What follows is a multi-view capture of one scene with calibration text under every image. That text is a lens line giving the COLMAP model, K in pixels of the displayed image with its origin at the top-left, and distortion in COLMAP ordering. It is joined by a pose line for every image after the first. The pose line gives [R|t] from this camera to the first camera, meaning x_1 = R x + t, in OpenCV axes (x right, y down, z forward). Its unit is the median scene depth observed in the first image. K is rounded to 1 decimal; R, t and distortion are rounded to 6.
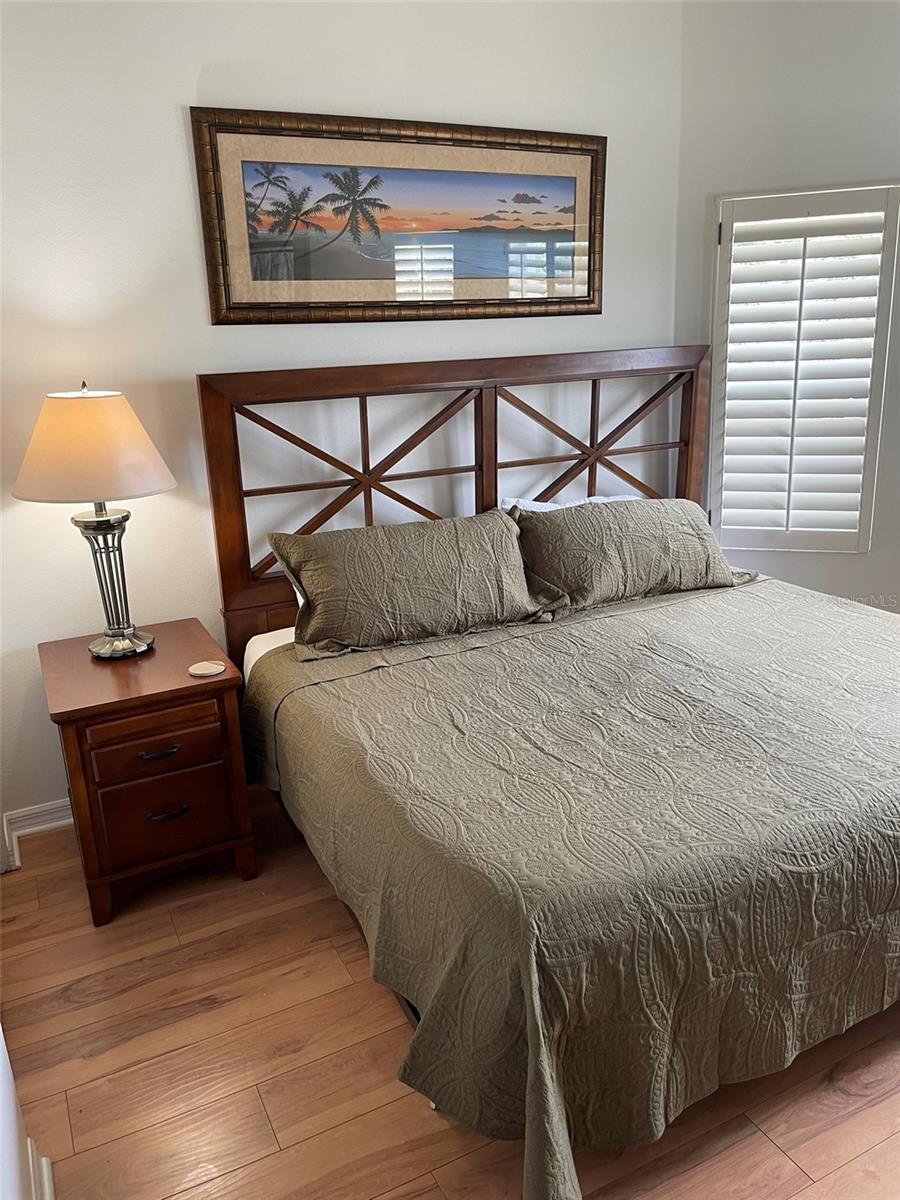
lens RADIAL K [[906.1, 0, 447.5], [0, 906.1, 592.3], [0, 0, 1]] dist [0.067569, -0.087090]
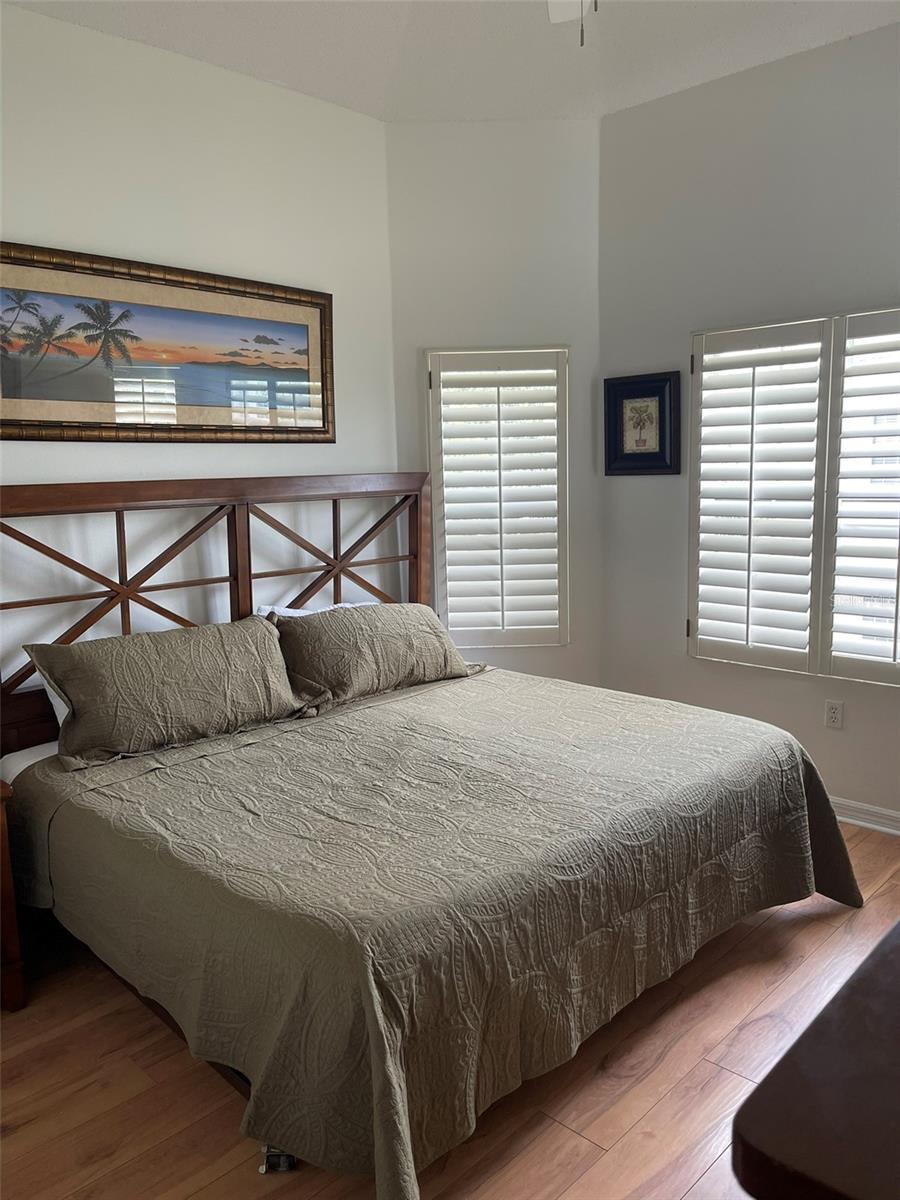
lens RADIAL K [[904.0, 0, 447.3], [0, 904.0, 602.8], [0, 0, 1]] dist [0.037287, -0.006273]
pose [[0.945847, -0.031081, 0.323123, -0.081219], [0.074052, 0.989818, -0.121556, 0.042155], [-0.316055, 0.138901, 0.938518, -0.072555]]
